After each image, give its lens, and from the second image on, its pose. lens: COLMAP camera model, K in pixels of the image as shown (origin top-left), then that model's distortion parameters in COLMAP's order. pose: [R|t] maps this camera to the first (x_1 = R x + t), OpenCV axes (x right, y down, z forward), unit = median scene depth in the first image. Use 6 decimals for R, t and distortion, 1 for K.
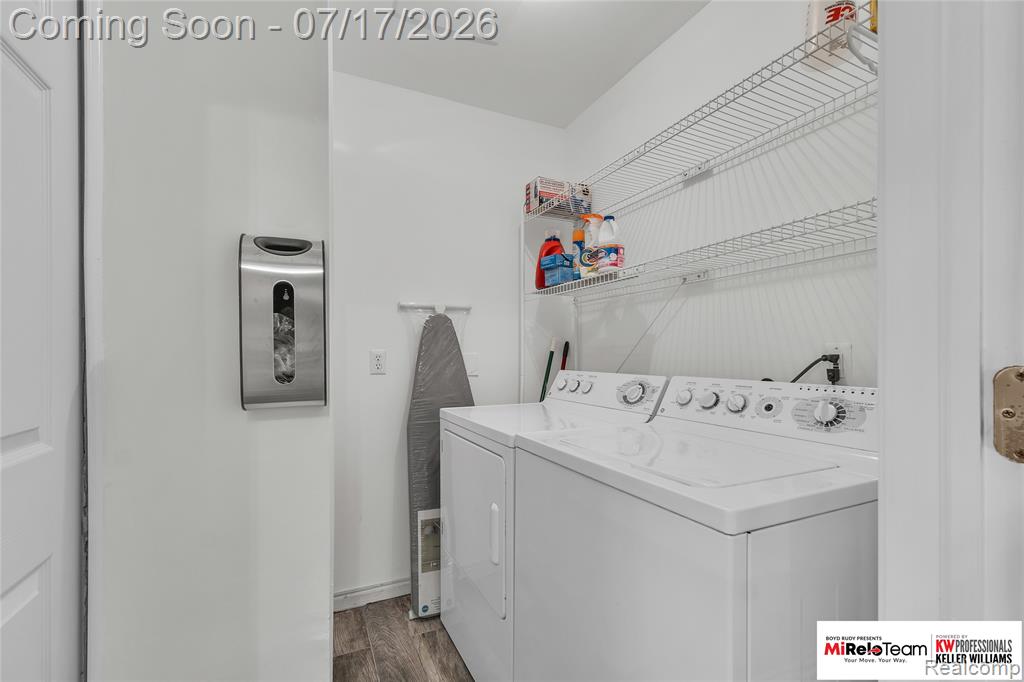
lens RADIAL K [[432.7, 0, 509.6], [0, 432.7, 356.4], [0, 0, 1]] dist [0.003459, 0.000761]
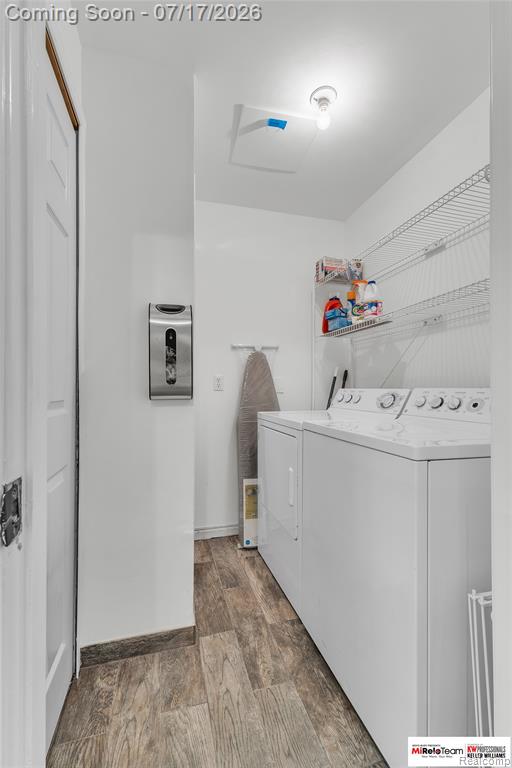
lens RADIAL K [[324.5, 0, 255.7], [0, 324.5, 386.4], [0, 0, 1]] dist [0.003459, 0.000761]
pose [[0.985149, 0.000620, -0.171700, 0.032763], [-0.002286, 0.999952, -0.009506, 0.043604], [0.171686, 0.009757, 0.985103, -0.147628]]
